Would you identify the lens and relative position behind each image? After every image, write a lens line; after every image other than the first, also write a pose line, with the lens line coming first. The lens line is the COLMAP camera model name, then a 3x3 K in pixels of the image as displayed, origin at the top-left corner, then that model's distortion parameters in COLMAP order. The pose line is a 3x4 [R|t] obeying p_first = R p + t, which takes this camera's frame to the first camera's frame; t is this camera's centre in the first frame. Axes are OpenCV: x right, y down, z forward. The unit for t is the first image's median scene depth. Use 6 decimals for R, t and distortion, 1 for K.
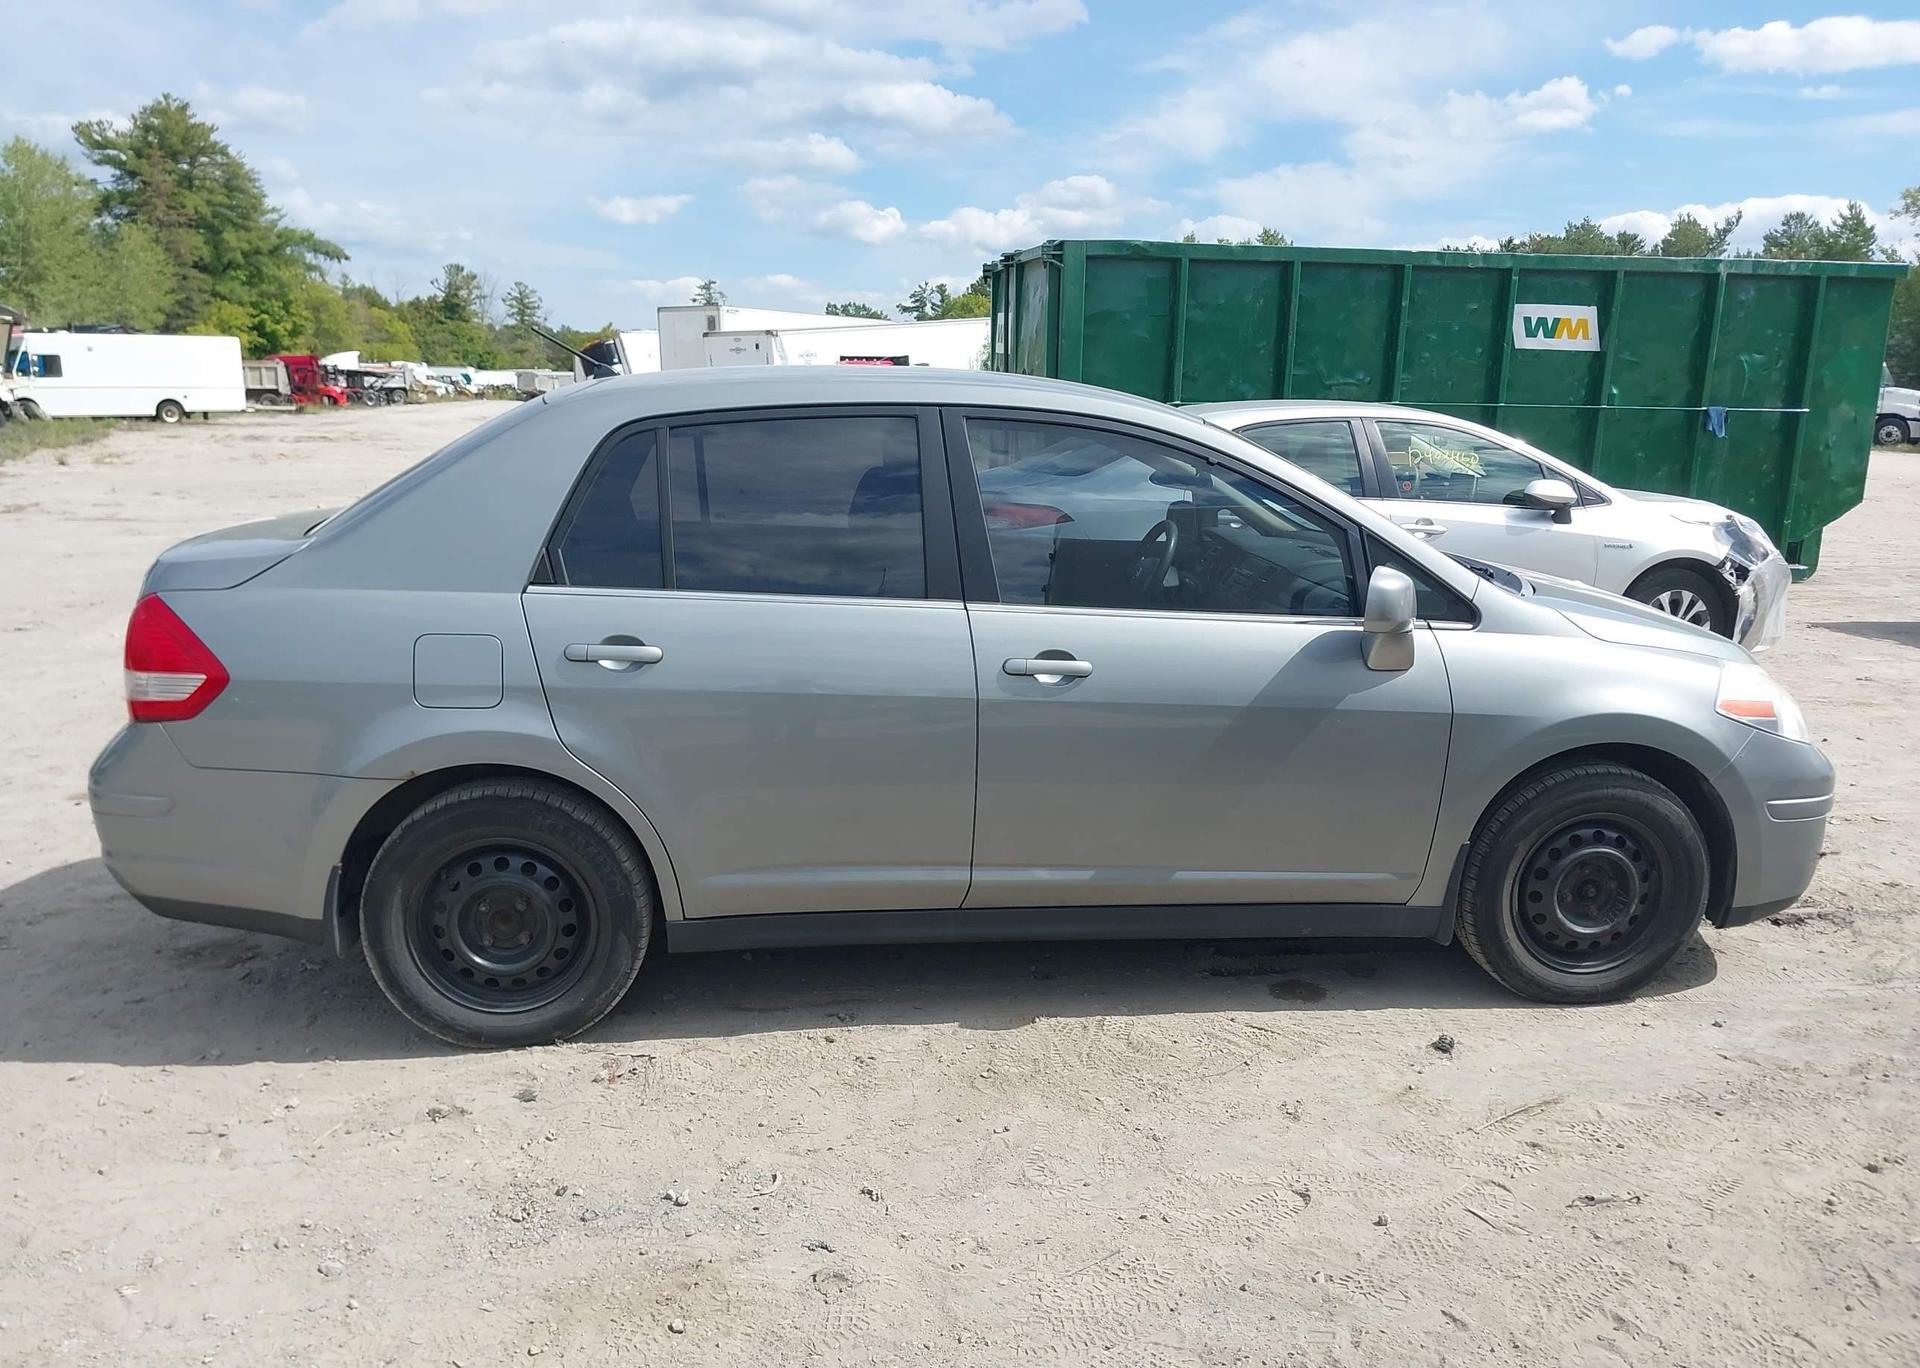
lens RADIAL K [[1489.8, 0, 977.3], [0, 1489.8, 685.5], [0, 0, 1]] dist [0.013037, -0.014950]
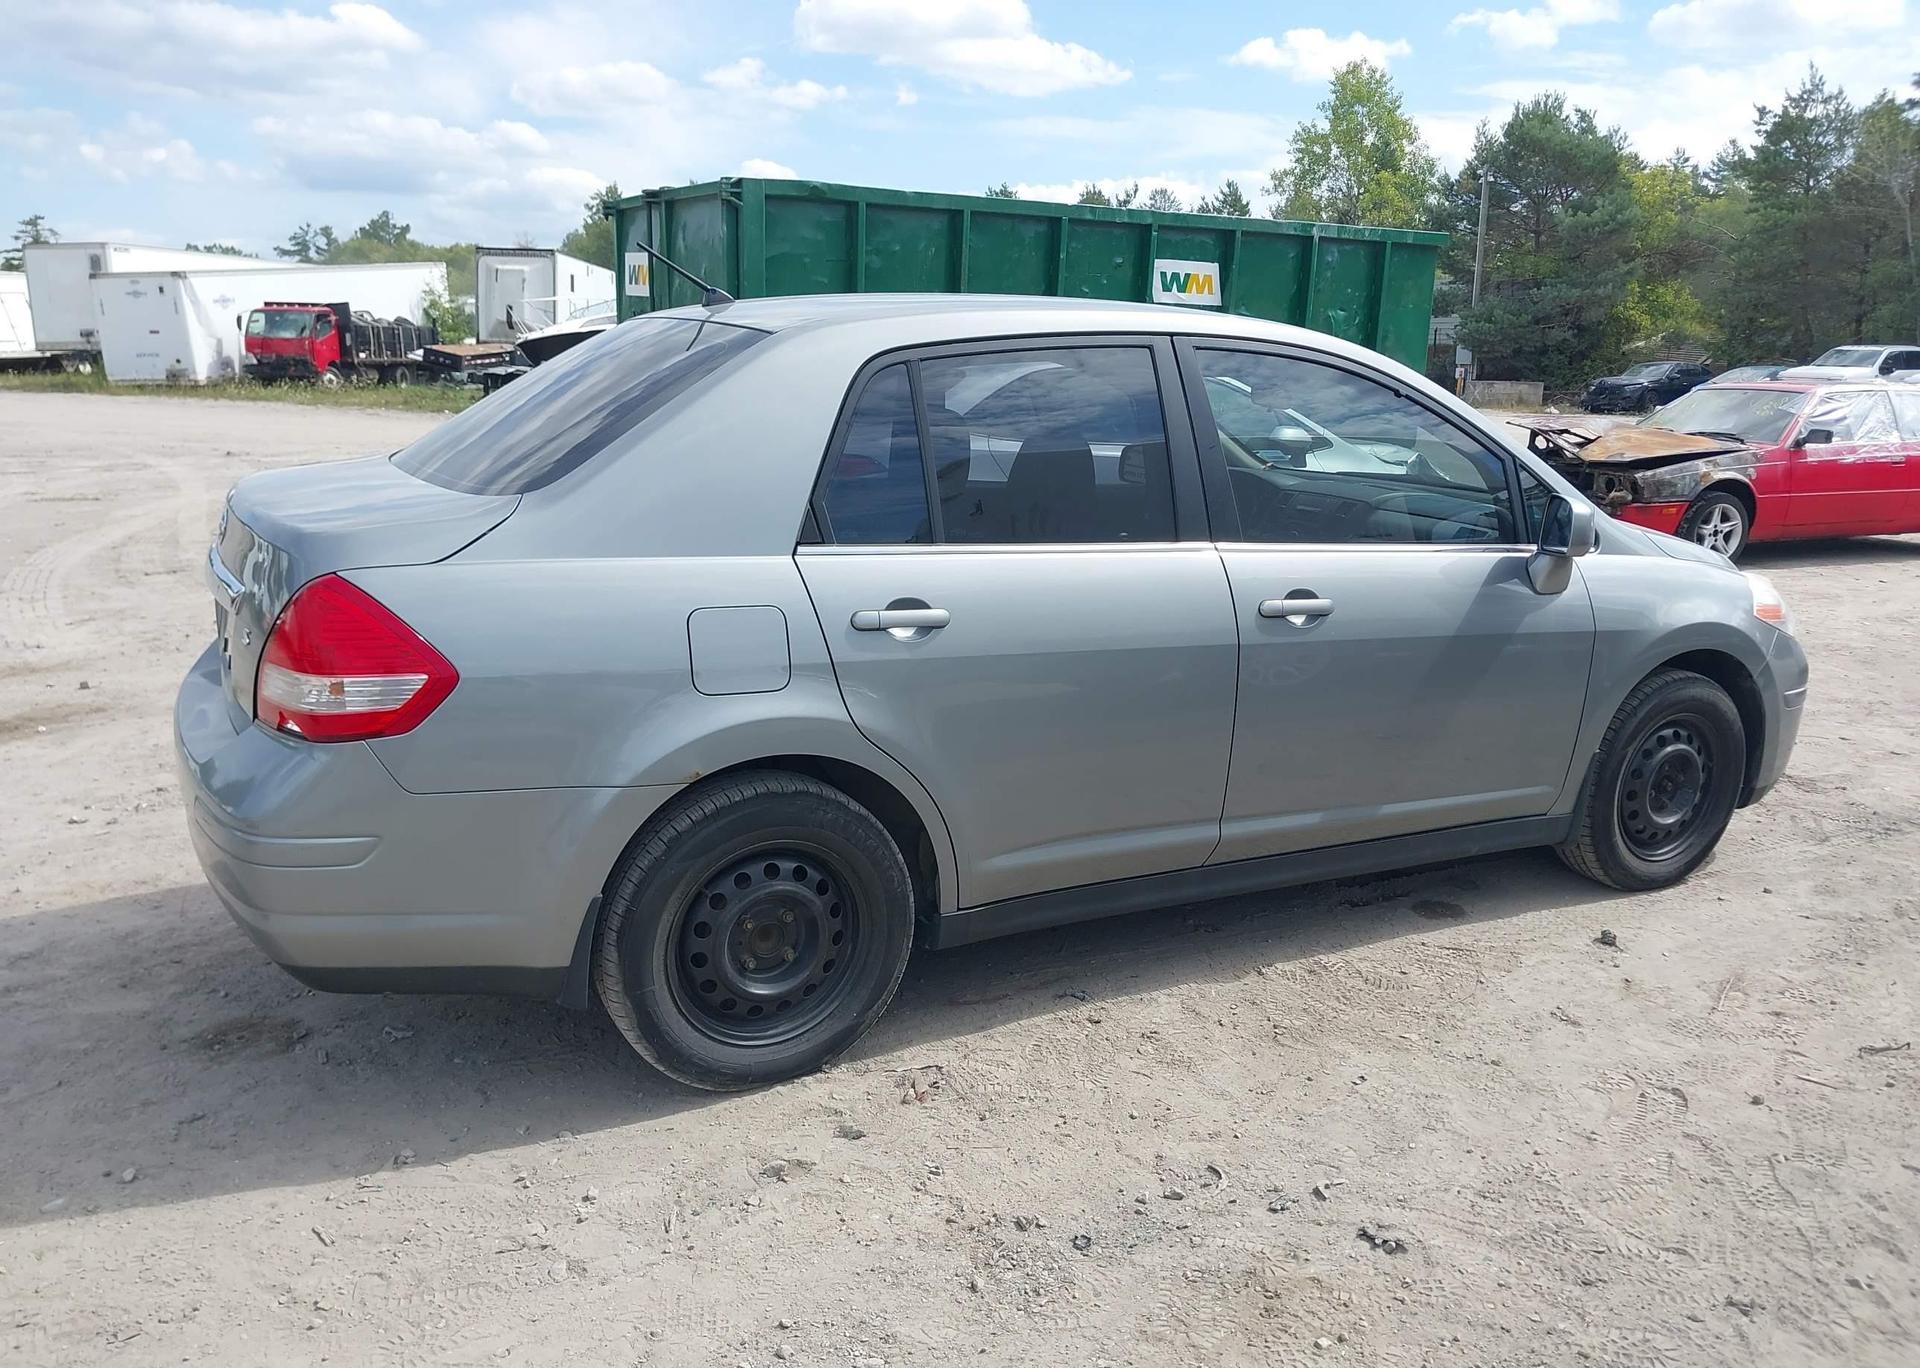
lens RADIAL K [[1489.8, 0, 984.8], [0, 1489.8, 696.1], [0, 0, 1]] dist [0.013037, -0.014950]
pose [[0.934432, -0.075839, 0.347973, -0.438706], [0.063570, 0.996891, 0.046559, -0.011665], [-0.350422, -0.021386, 0.936348, 0.144116]]
